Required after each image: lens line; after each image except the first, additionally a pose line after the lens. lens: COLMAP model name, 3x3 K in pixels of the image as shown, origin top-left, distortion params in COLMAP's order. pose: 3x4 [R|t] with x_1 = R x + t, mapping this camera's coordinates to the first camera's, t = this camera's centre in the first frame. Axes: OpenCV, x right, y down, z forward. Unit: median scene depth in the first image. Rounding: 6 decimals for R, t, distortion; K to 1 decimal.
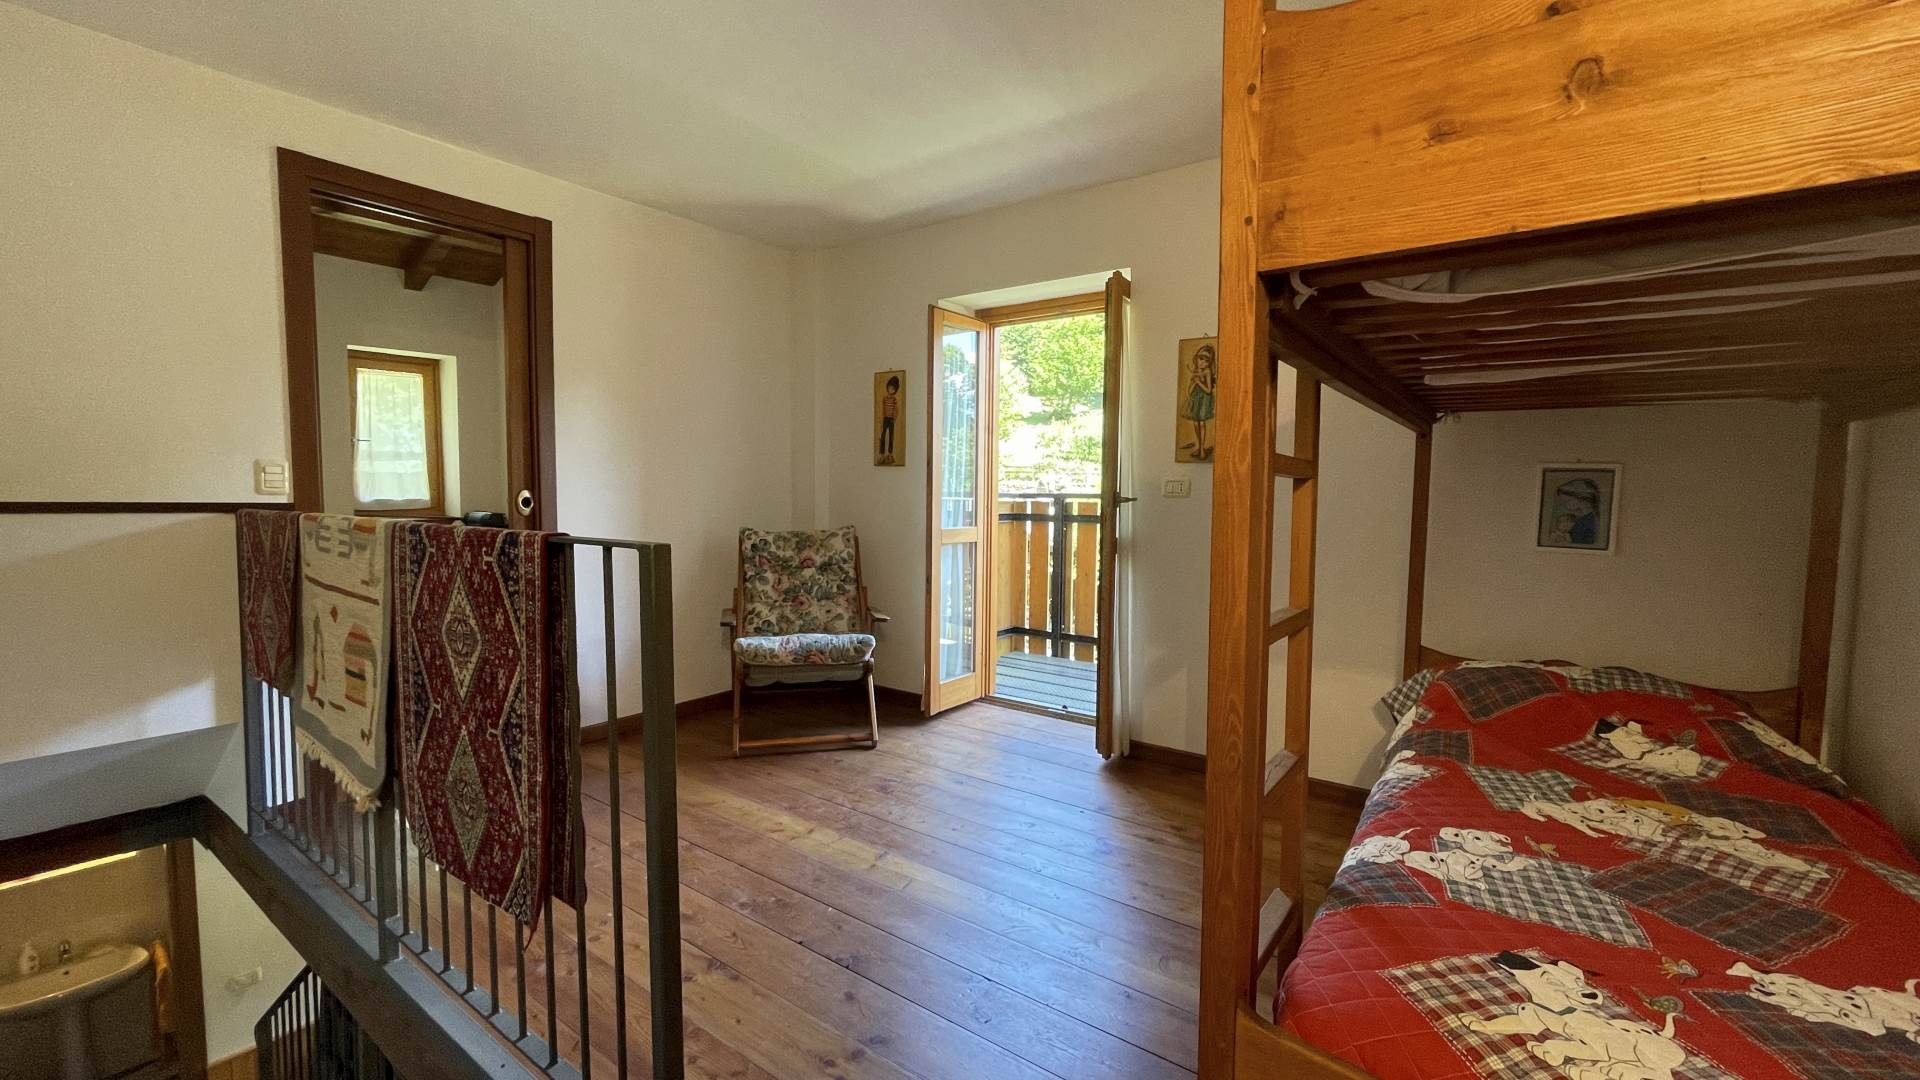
lens RADIAL K [[782.6, 0, 952.6], [0, 782.6, 536.1], [0, 0, 1]] dist [0.000025, 0.000074]
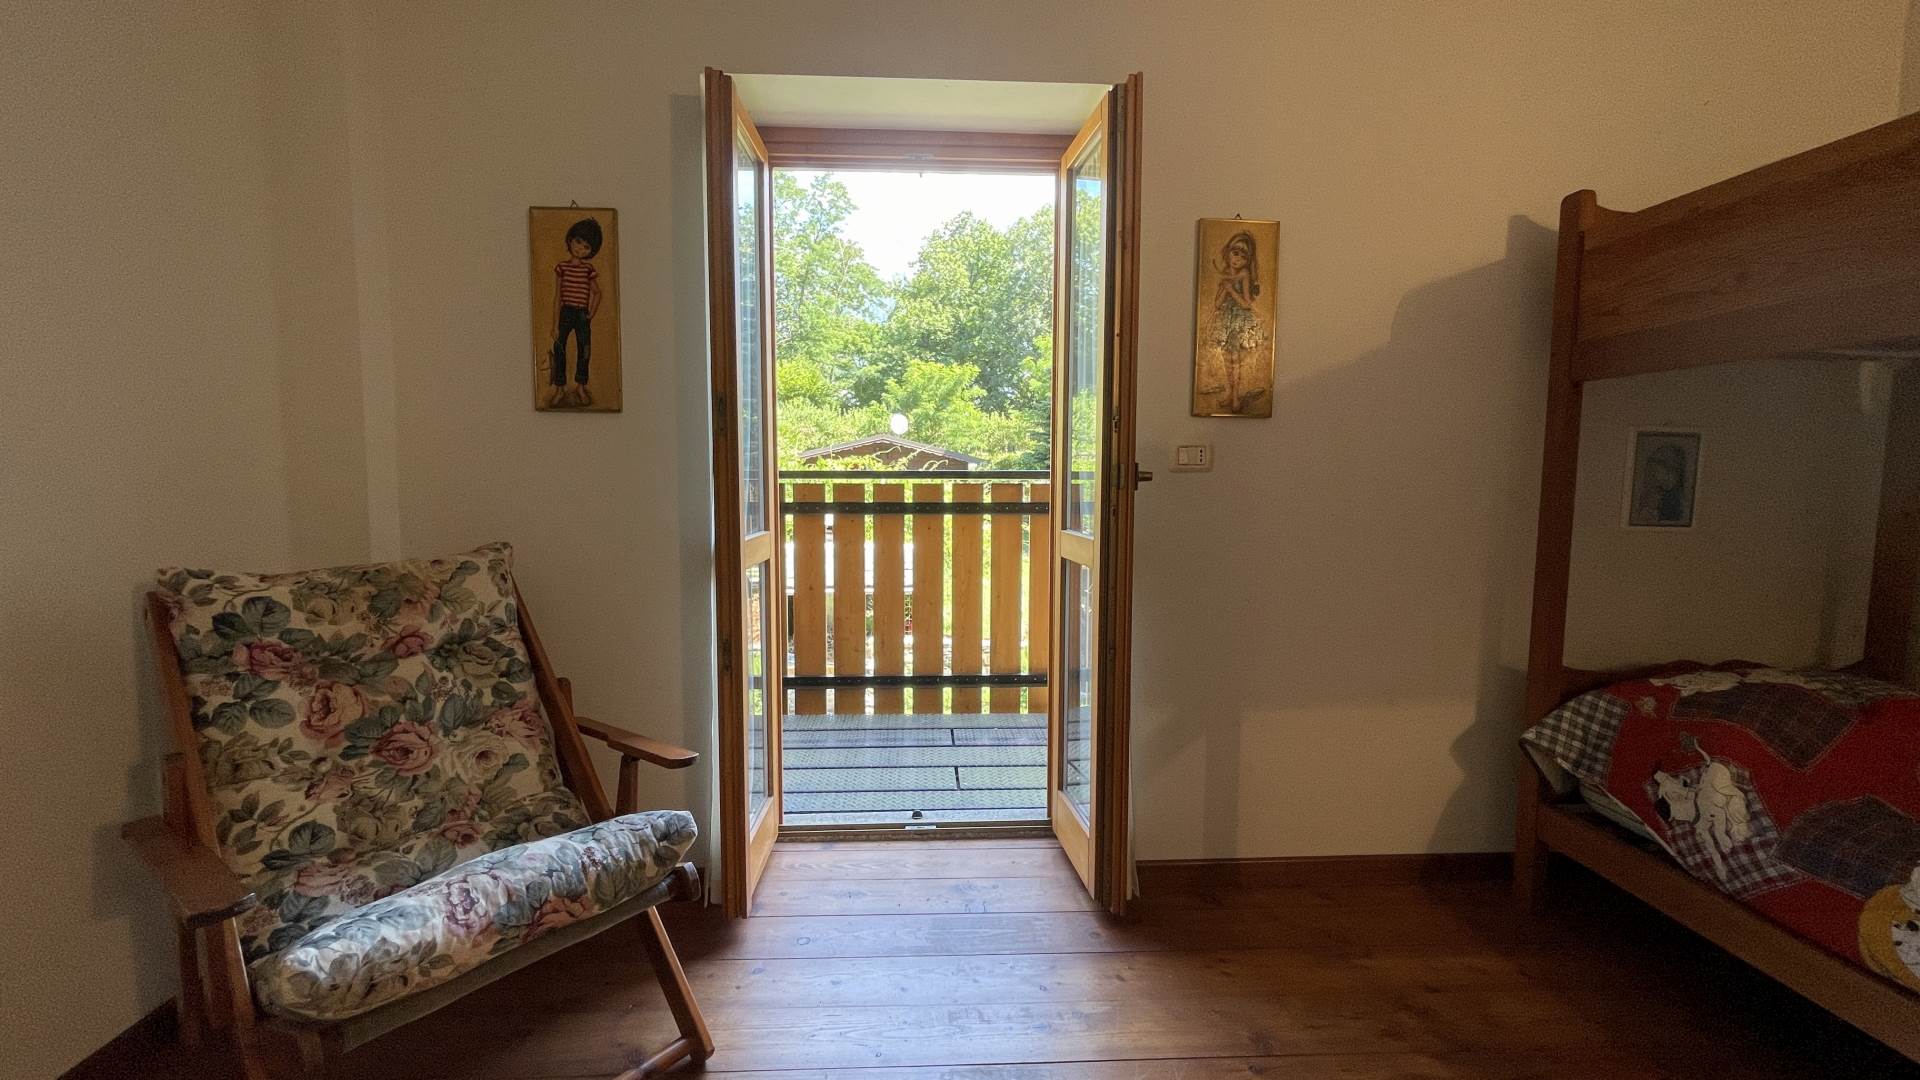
lens RADIAL K [[779.3, 0, 956.2], [0, 779.3, 537.3], [0, 0, 1]] dist [-0.003784, -0.000184]
pose [[0.776128, -0.057720, 0.627928, -0.209374], [0.042331, 0.998325, 0.039446, -0.023727], [-0.629153, -0.004034, 0.777271, 0.506286]]
